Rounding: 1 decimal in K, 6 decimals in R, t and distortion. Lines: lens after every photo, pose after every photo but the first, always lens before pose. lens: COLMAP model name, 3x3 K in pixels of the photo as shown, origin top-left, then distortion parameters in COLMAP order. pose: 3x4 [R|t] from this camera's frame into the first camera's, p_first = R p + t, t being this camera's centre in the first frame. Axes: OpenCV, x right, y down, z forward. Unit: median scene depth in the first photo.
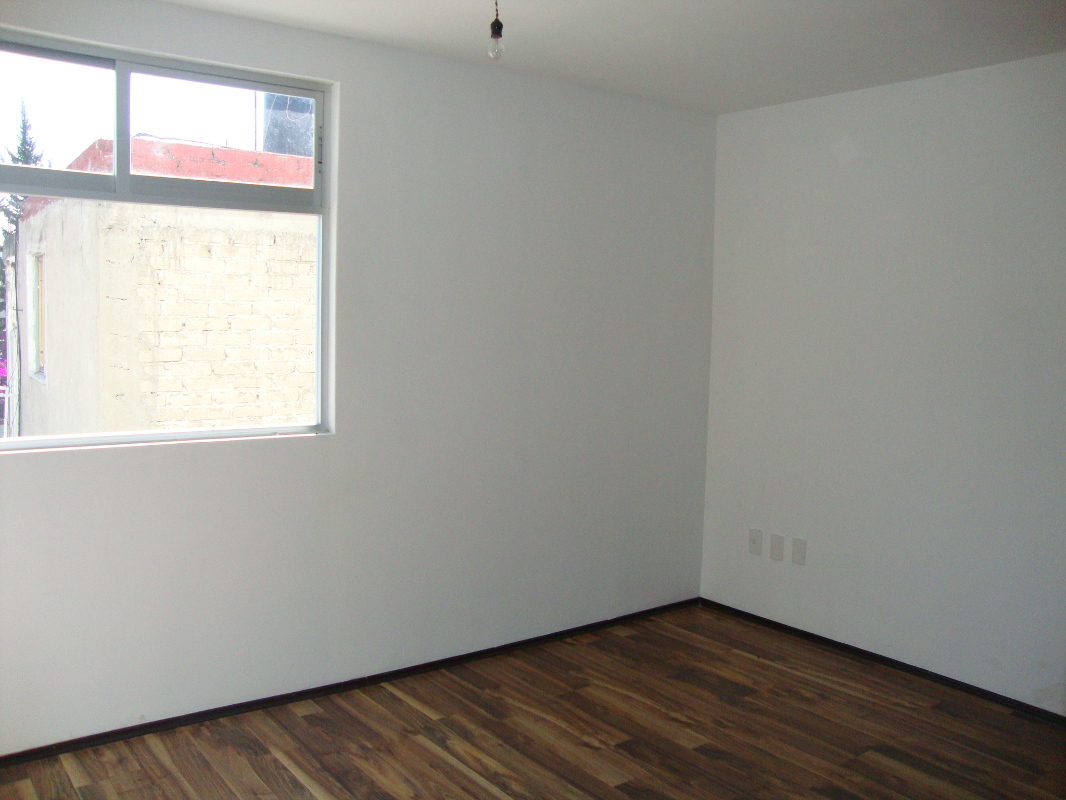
lens RADIAL K [[954.1, 0, 532.2], [0, 954.1, 399.8], [0, 0, 1]] dist [-0.172135, 0.158703]
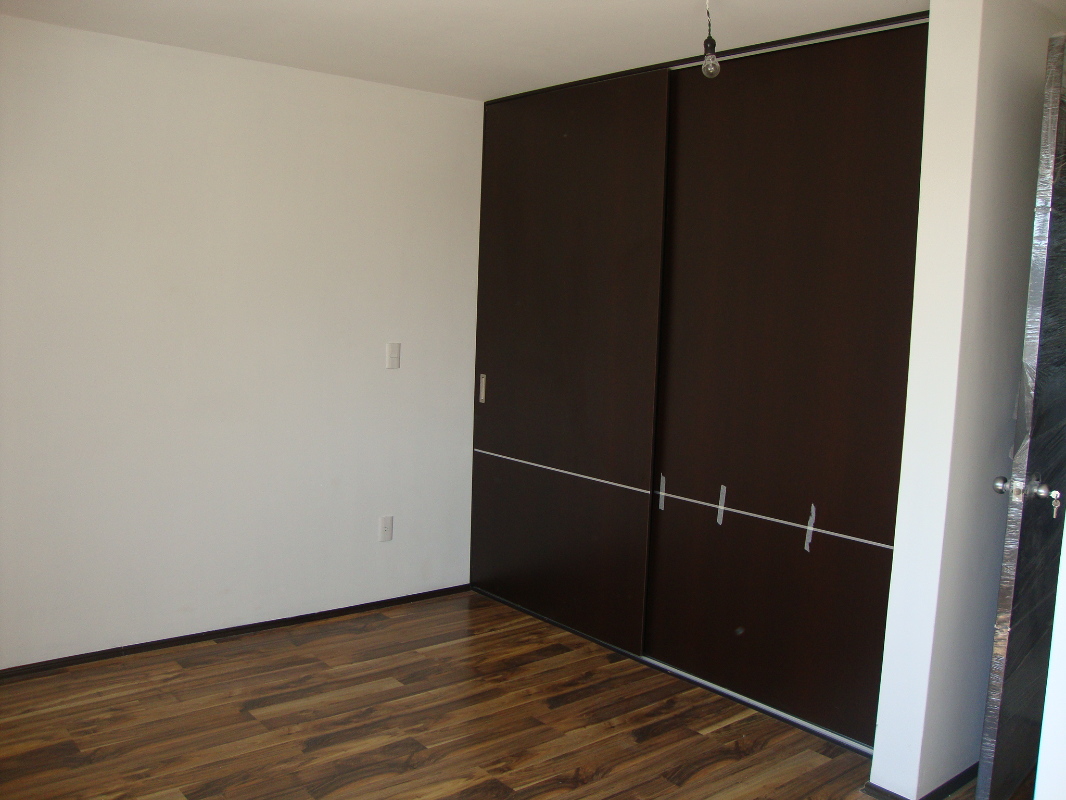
lens RADIAL K [[954.1, 0, 532.4], [0, 954.1, 399.5], [0, 0, 1]] dist [-0.172135, 0.158703]
pose [[-0.049797, -0.135341, 0.989547, -0.584002], [0.048513, 0.989279, 0.137746, -0.094280], [-0.997580, 0.054865, -0.042698, 0.621682]]
